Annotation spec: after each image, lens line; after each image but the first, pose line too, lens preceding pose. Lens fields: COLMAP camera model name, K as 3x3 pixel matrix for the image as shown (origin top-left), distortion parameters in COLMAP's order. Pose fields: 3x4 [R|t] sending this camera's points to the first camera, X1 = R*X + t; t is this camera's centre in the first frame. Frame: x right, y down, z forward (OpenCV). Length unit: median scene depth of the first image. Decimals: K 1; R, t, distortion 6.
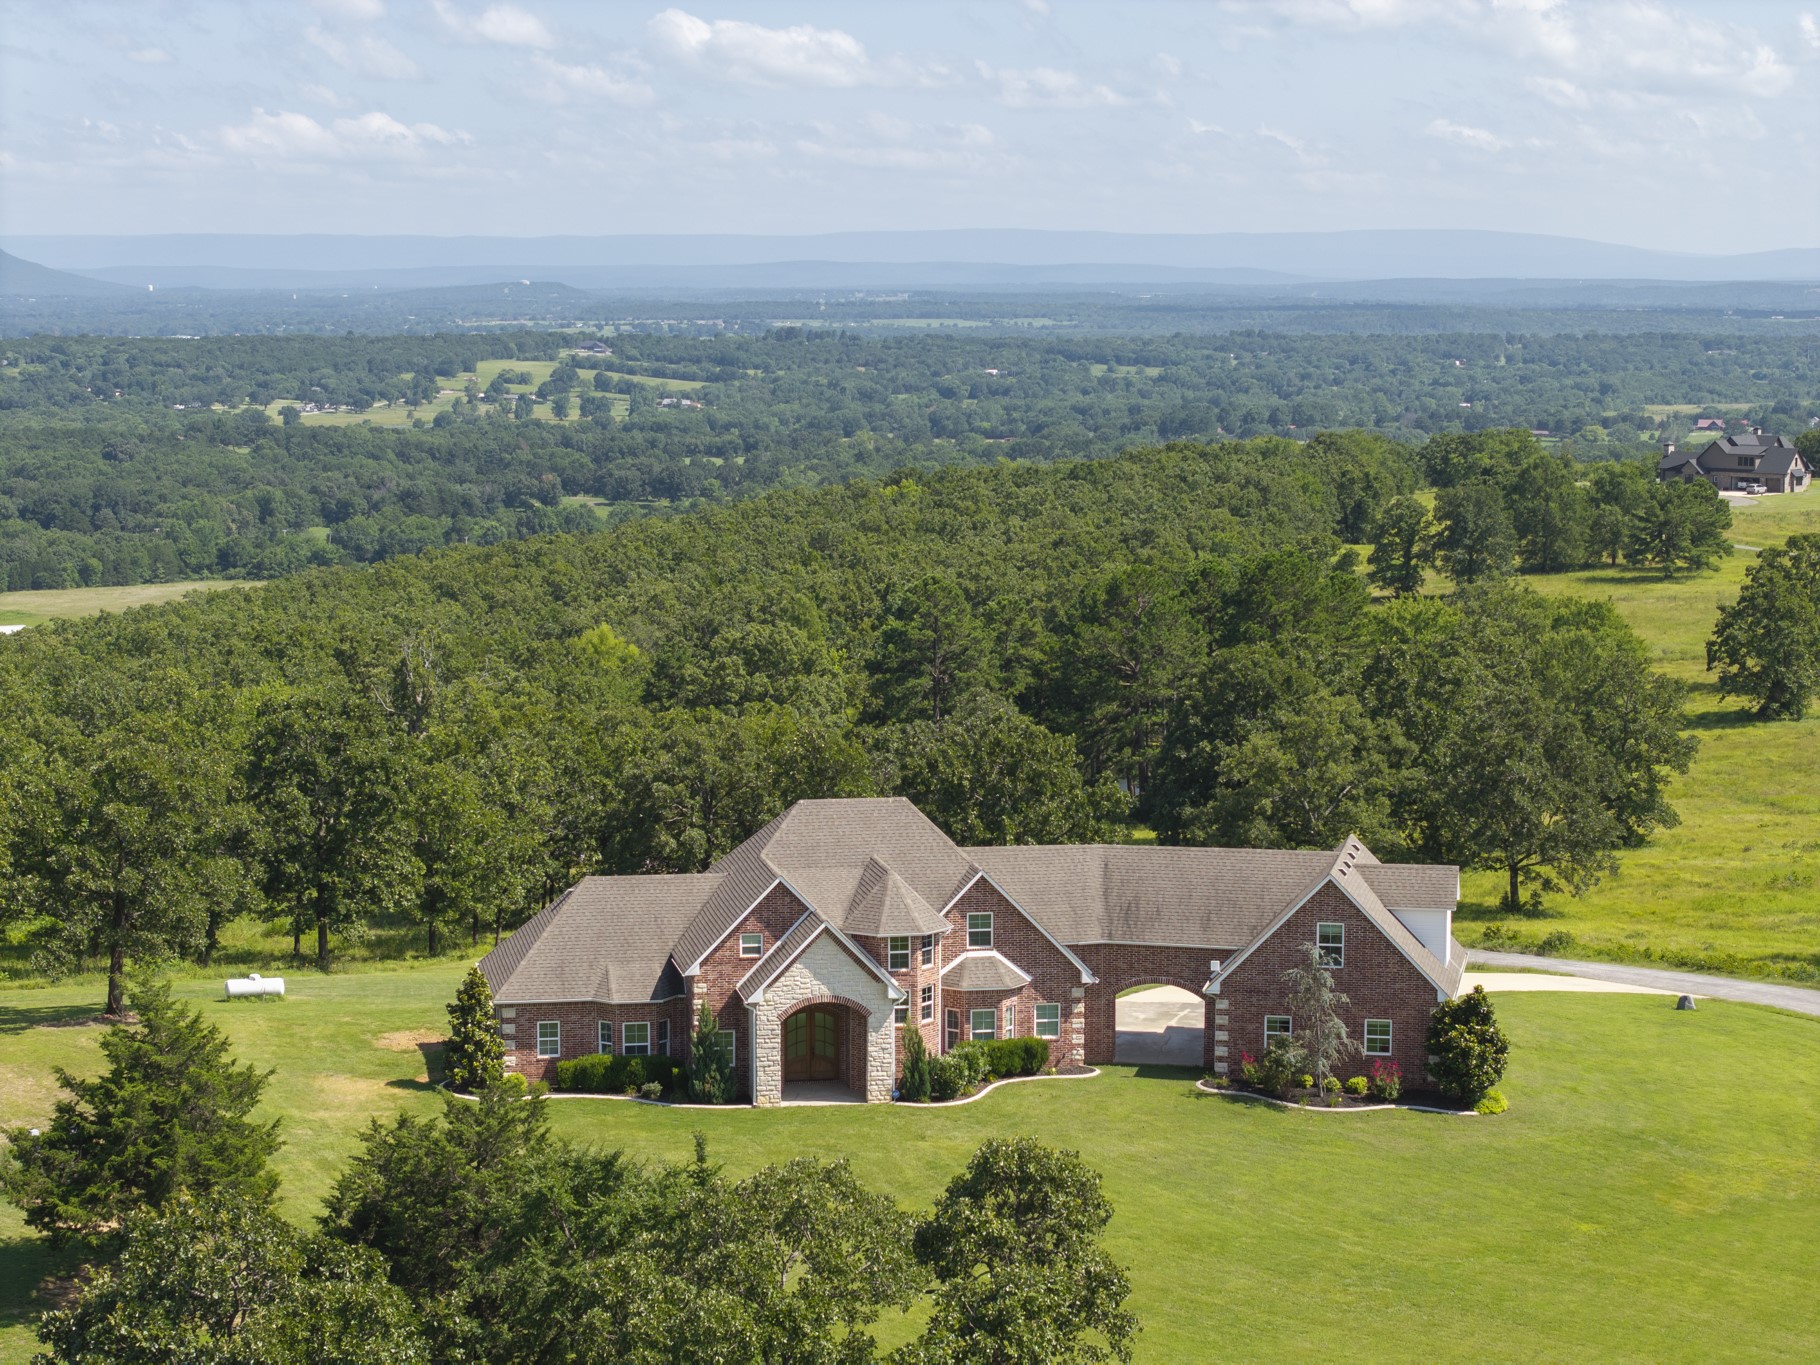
lens RADIAL K [[3973.7, 0, 910.0], [0, 3973.7, 682.5], [0, 0, 1]] dist [-0.239176, 0.889453]
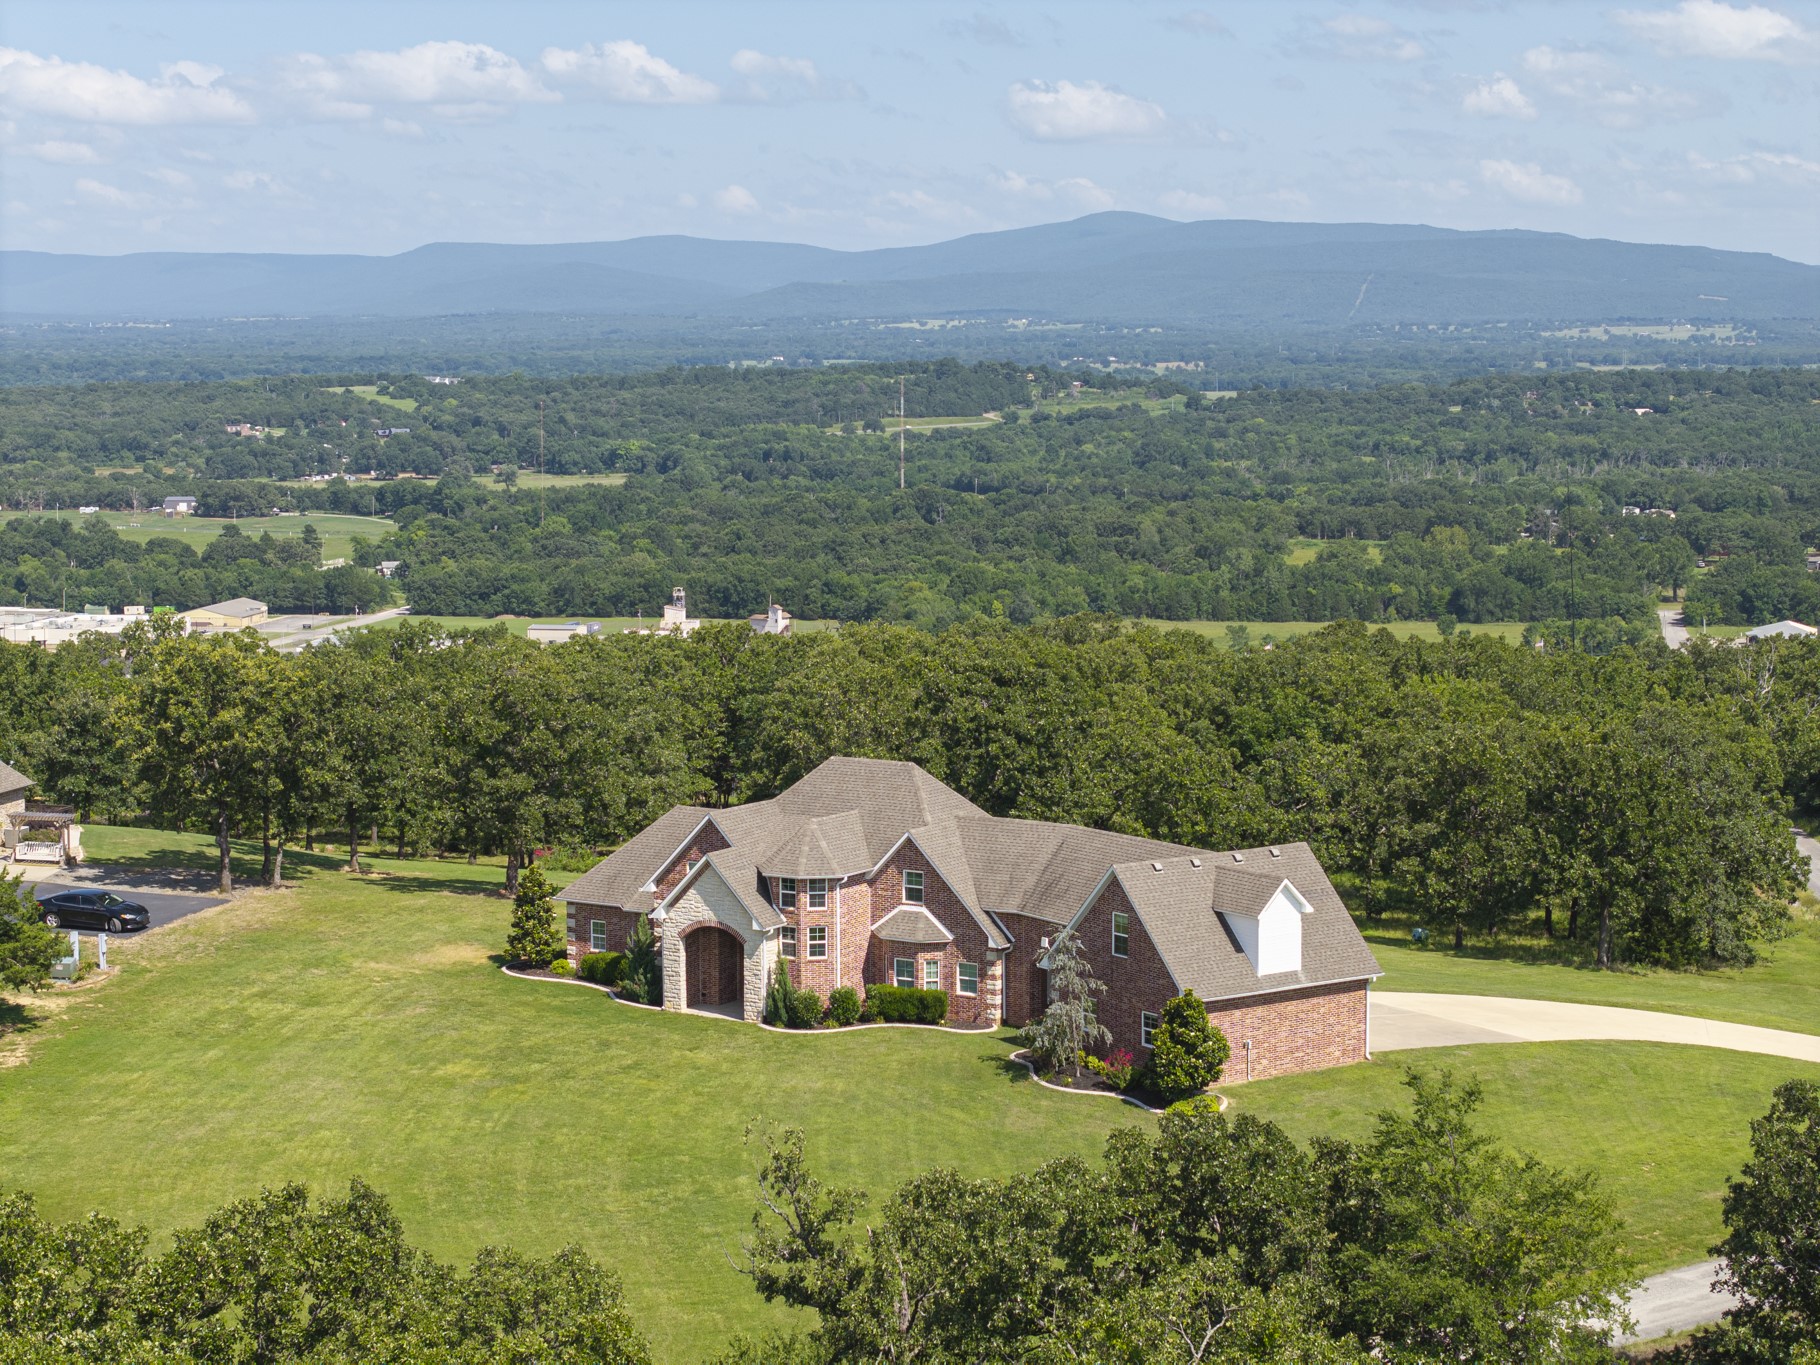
lens RADIAL K [[3973.7, 0, 910.0], [0, 3973.7, 682.5], [0, 0, 1]] dist [-0.239176, 0.889453]
pose [[0.713147, 0.071854, -0.697322, 0.792049], [-0.076606, 0.996764, 0.024365, -0.020634], [0.696816, 0.036044, 0.716344, 0.219343]]
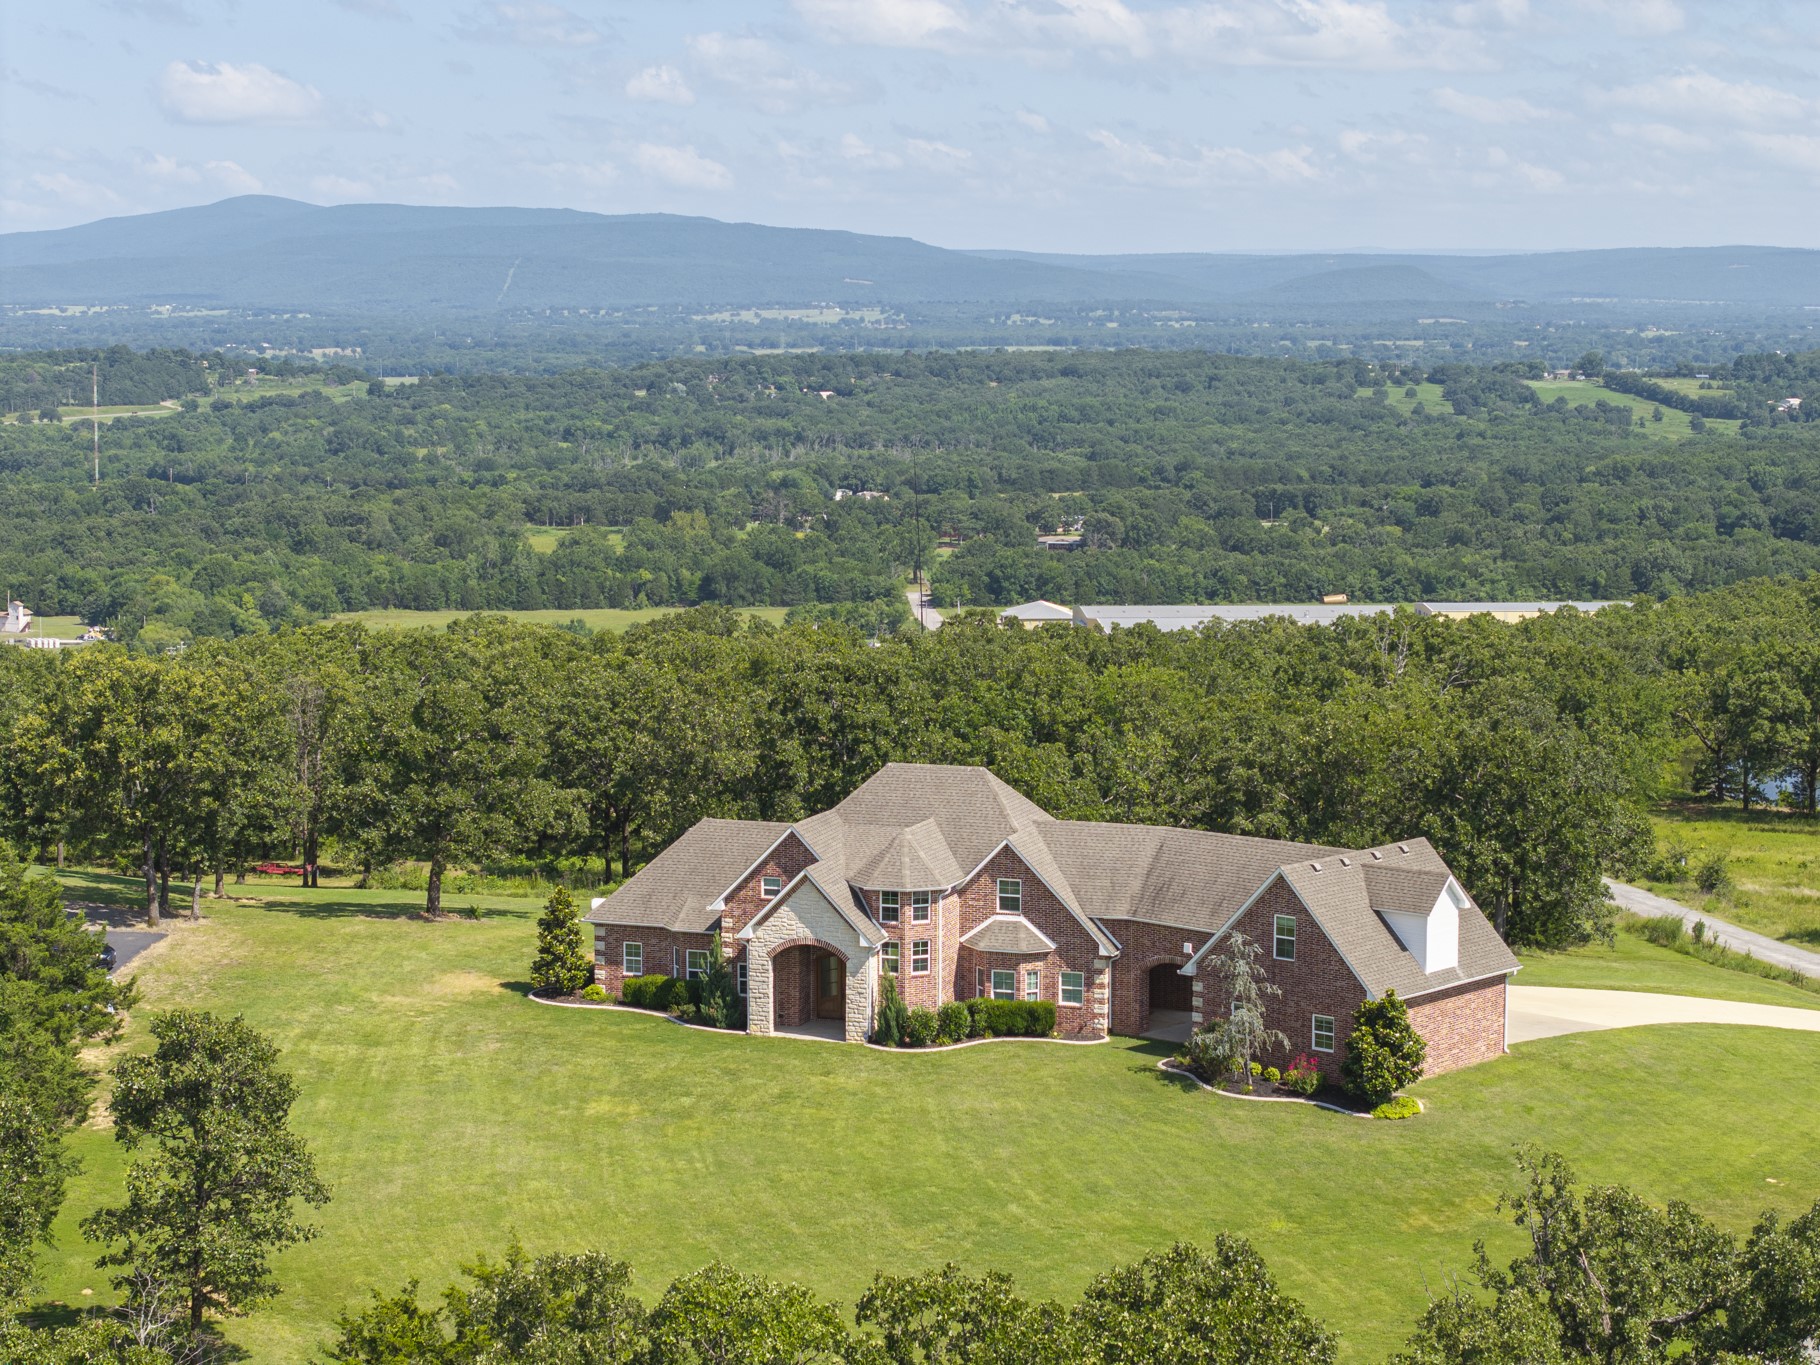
lens RADIAL K [[3973.7, 0, 910.0], [0, 3973.7, 682.5], [0, 0, 1]] dist [-0.239176, 0.889453]
pose [[0.868250, 0.058519, -0.492664, 0.523279], [-0.061297, 0.998064, 0.010524, -0.003778], [0.492326, 0.021061, 0.870156, 0.068018]]
